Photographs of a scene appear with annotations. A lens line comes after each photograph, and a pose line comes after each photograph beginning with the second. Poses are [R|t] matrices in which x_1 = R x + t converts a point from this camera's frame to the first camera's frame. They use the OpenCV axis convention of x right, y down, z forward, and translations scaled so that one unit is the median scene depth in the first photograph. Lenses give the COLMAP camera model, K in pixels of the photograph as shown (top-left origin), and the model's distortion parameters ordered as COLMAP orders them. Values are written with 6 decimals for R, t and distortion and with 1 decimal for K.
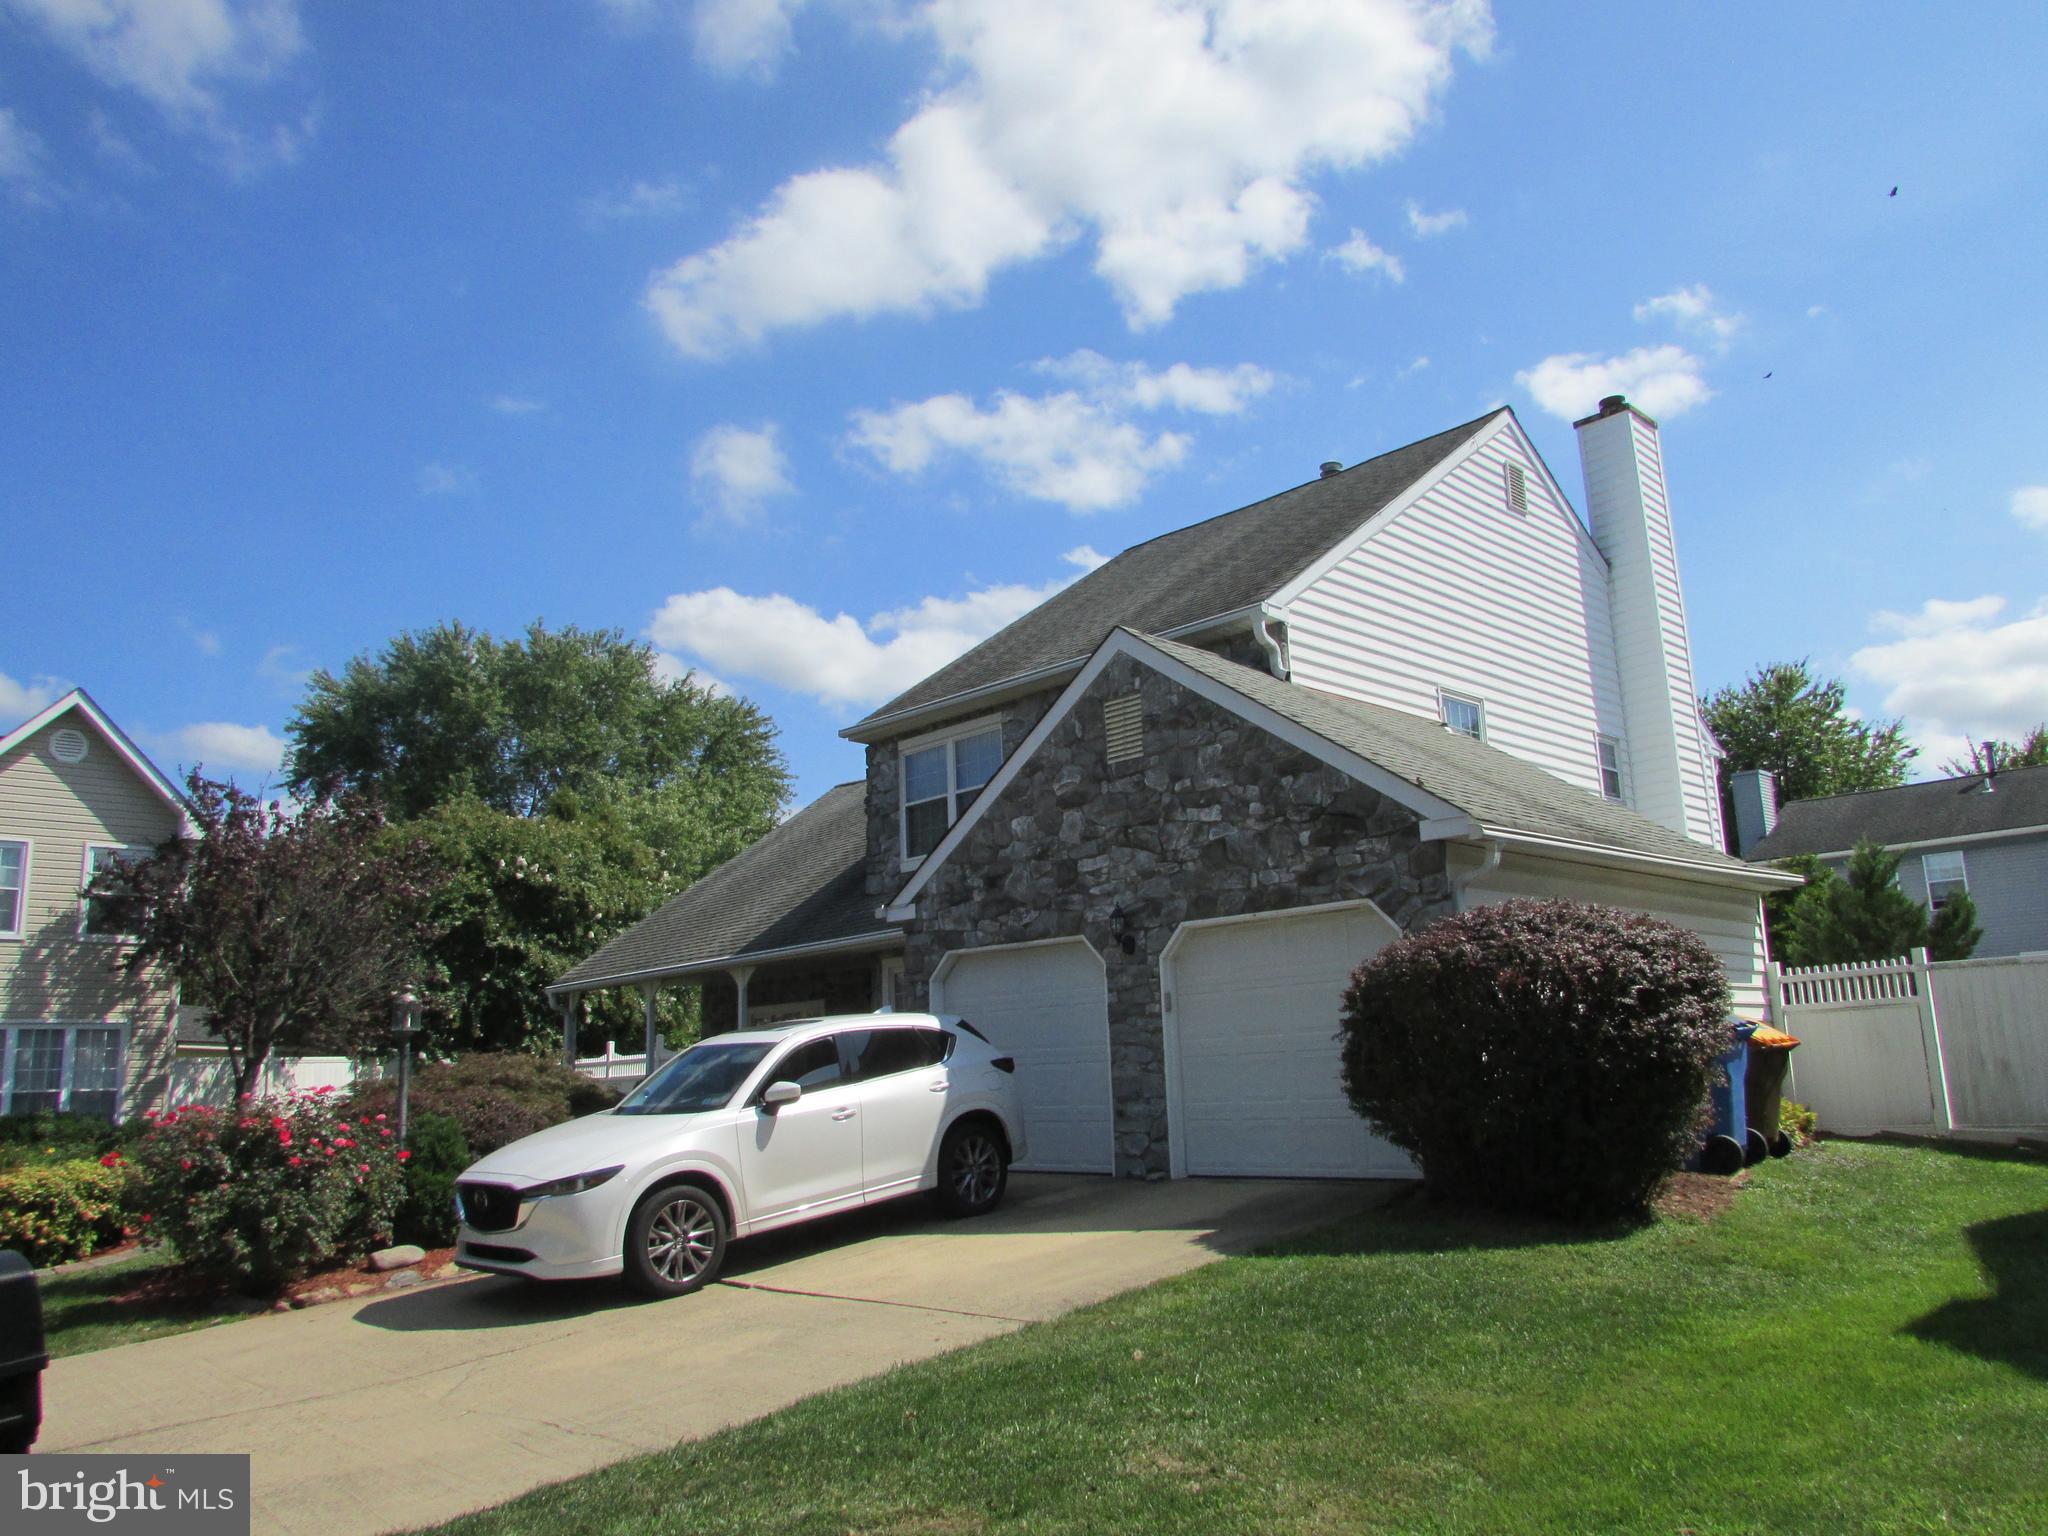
lens RADIAL K [[1418.0, 0, 1013.3], [0, 1418.0, 772.0], [0, 0, 1]] dist [-0.013183, 0.004176]
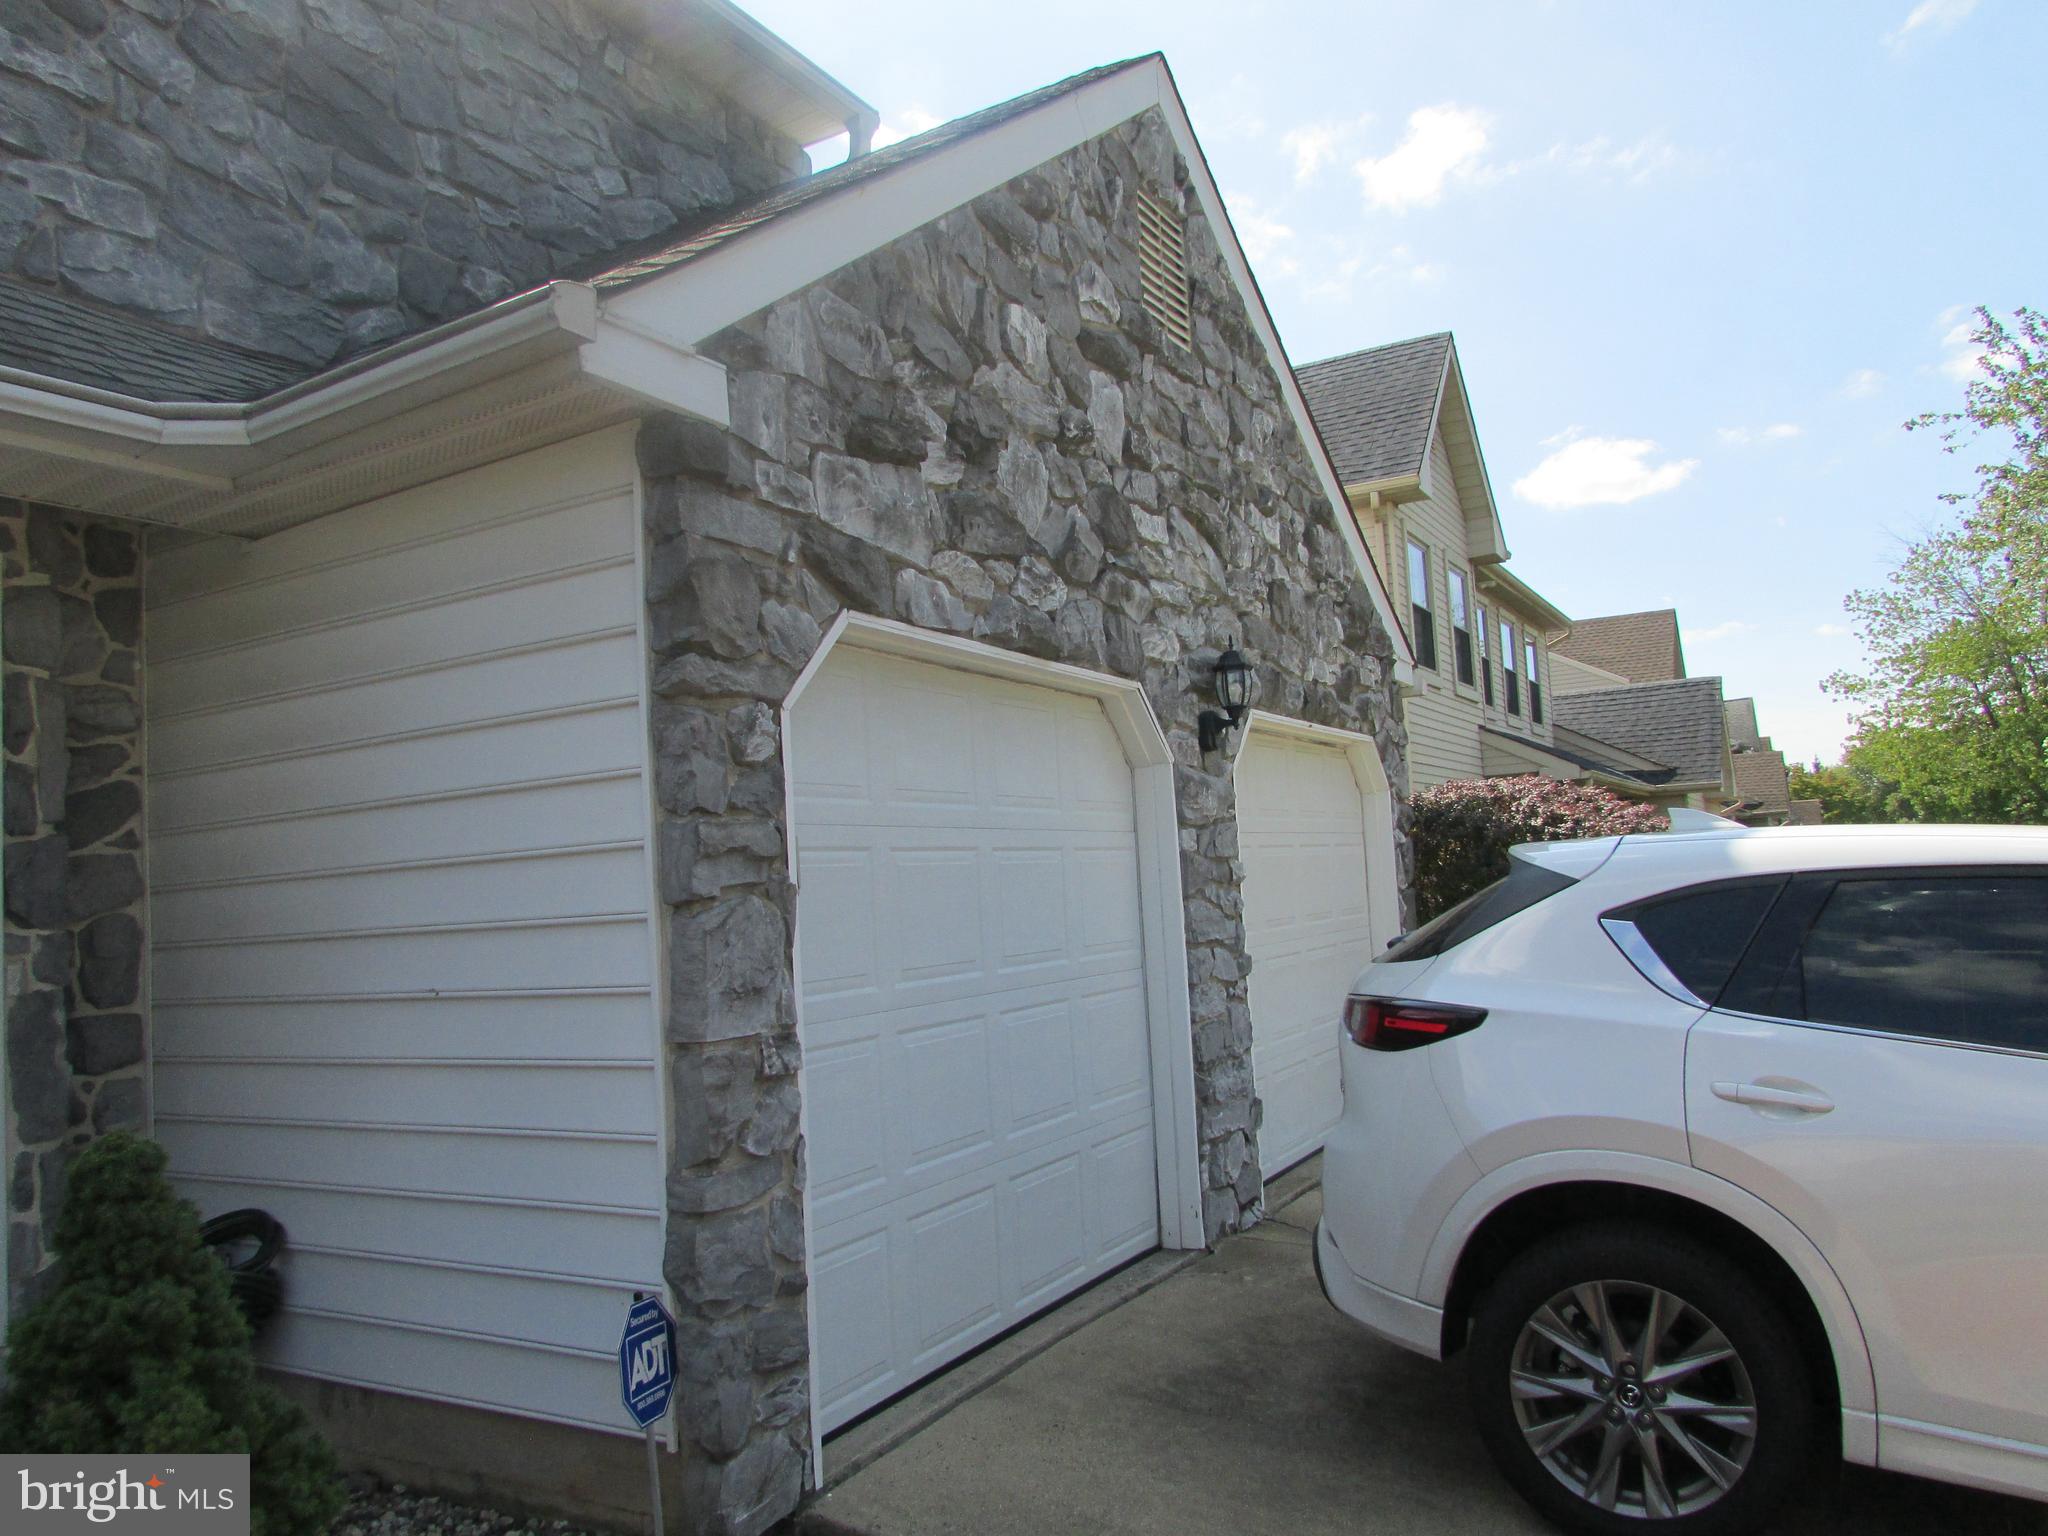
lens RADIAL K [[1464.3, 0, 1024.0], [0, 1464.3, 768.0], [0, 0, 1]] dist [-0.022044, 0.007243]
pose [[-0.279096, 0.132763, 0.951041, -0.310738], [-0.135143, 0.975109, -0.175783, 0.198134], [-0.950706, -0.177586, -0.254207, 1.031751]]
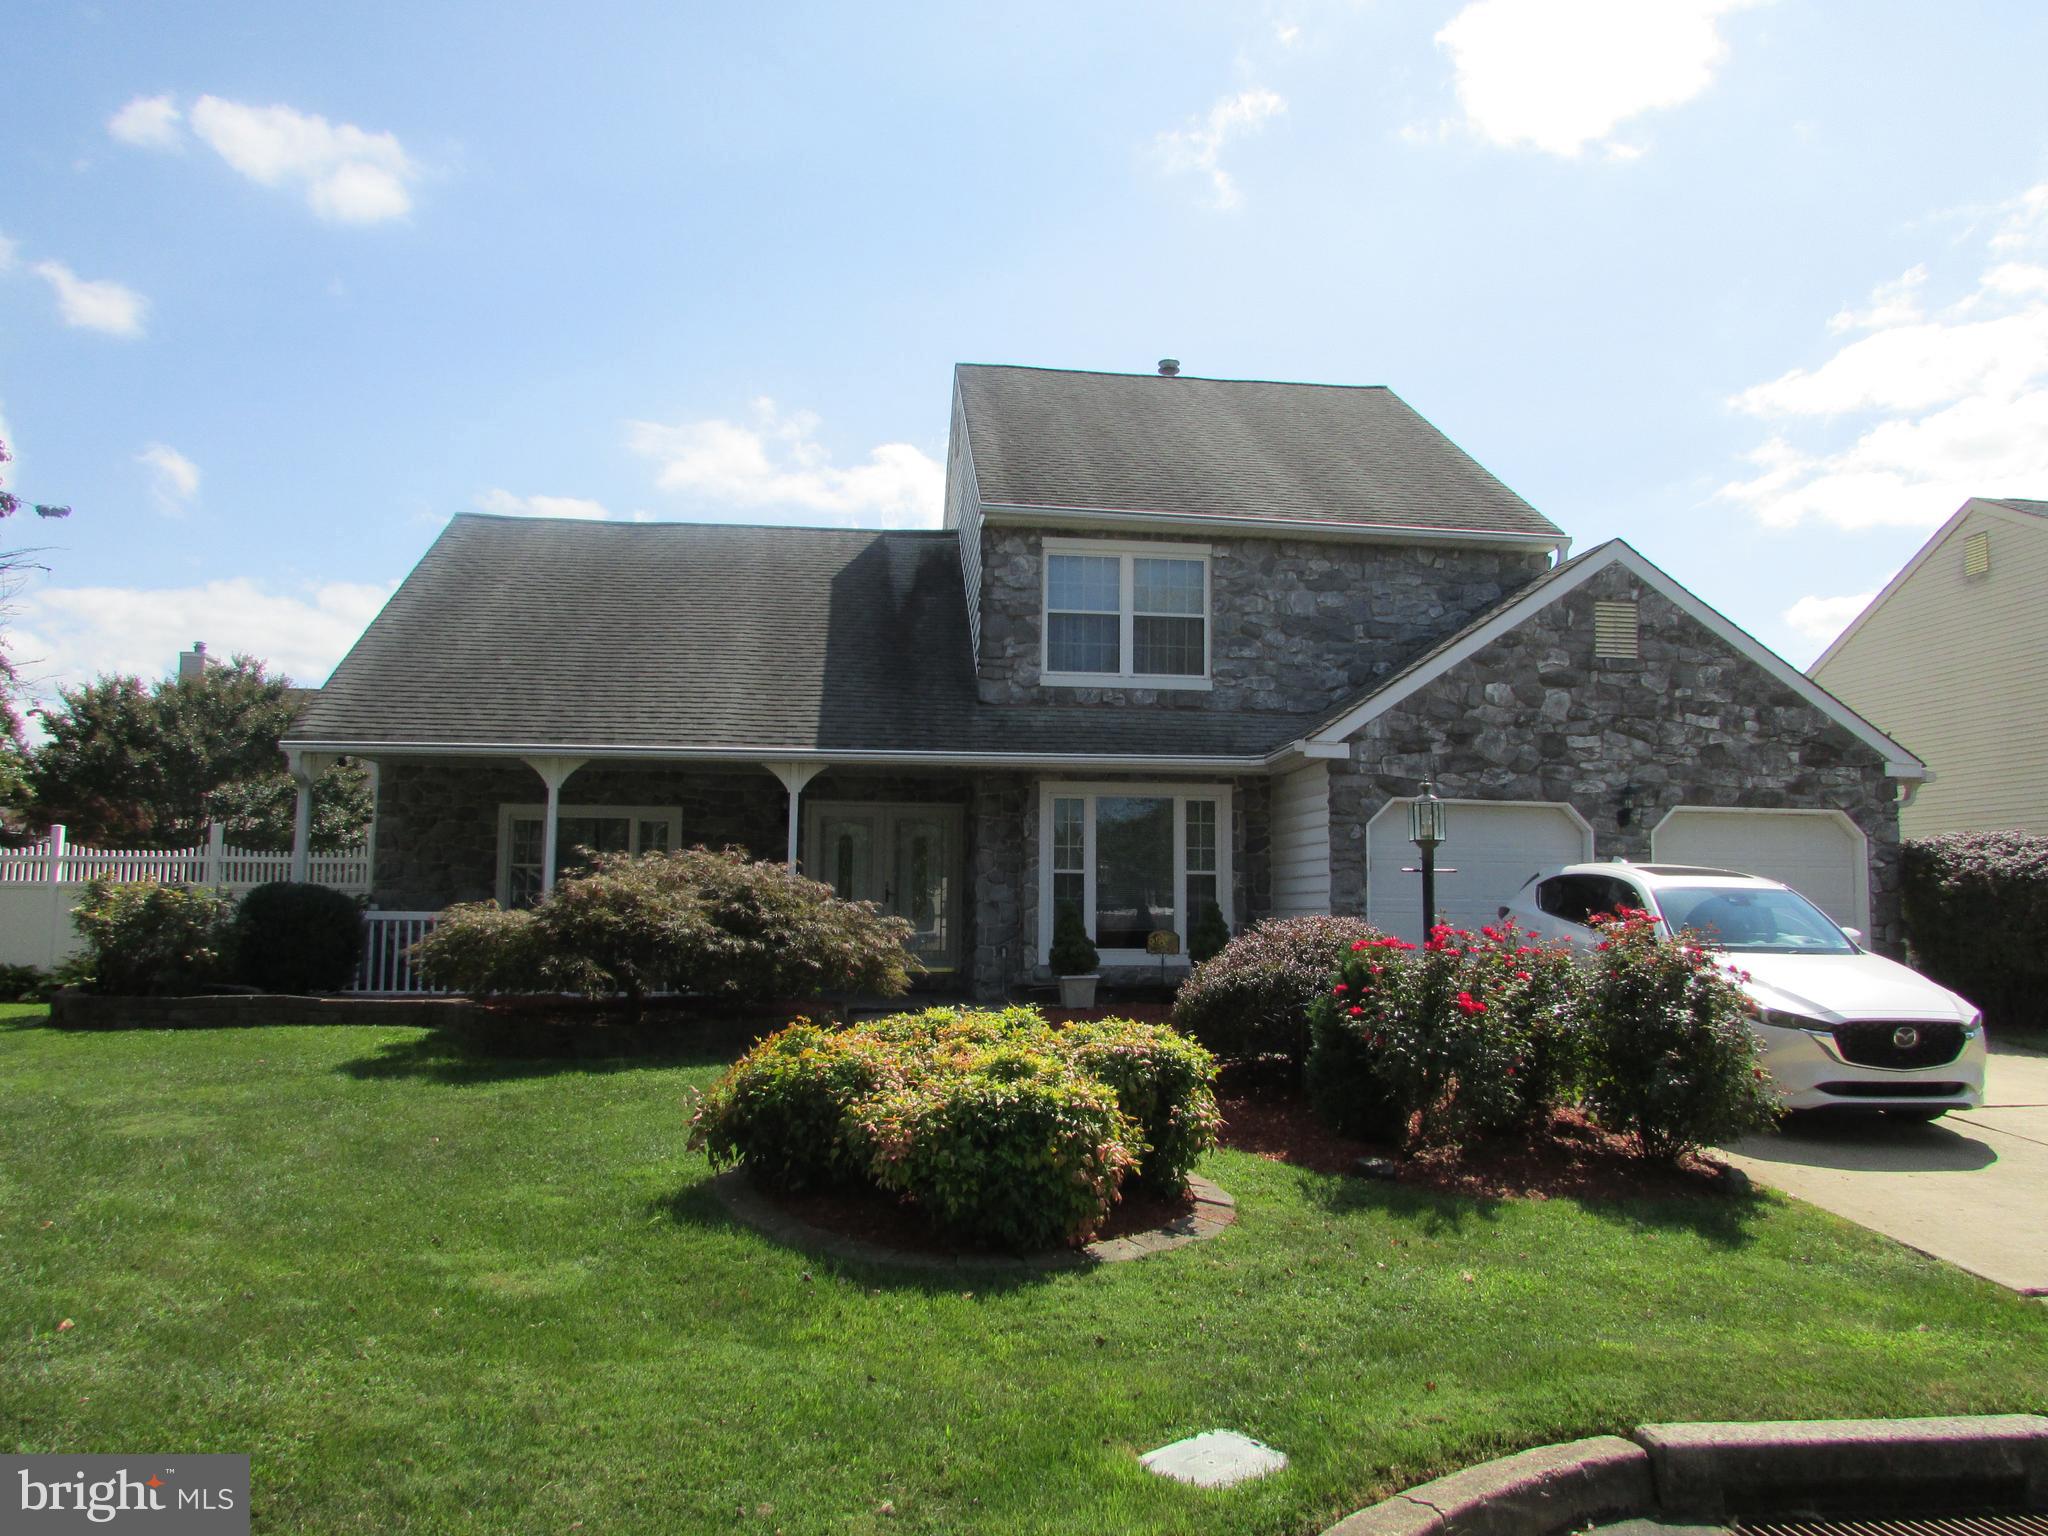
lens RADIAL K [[1418.0, 0, 1013.3], [0, 1418.0, 772.0], [0, 0, 1]] dist [-0.013183, 0.004176]
pose [[0.611450, 0.124251, 0.781467, -0.993758], [-0.201641, 0.979457, 0.002041, 0.160871], [-0.765160, -0.158824, 0.623944, 0.583871]]
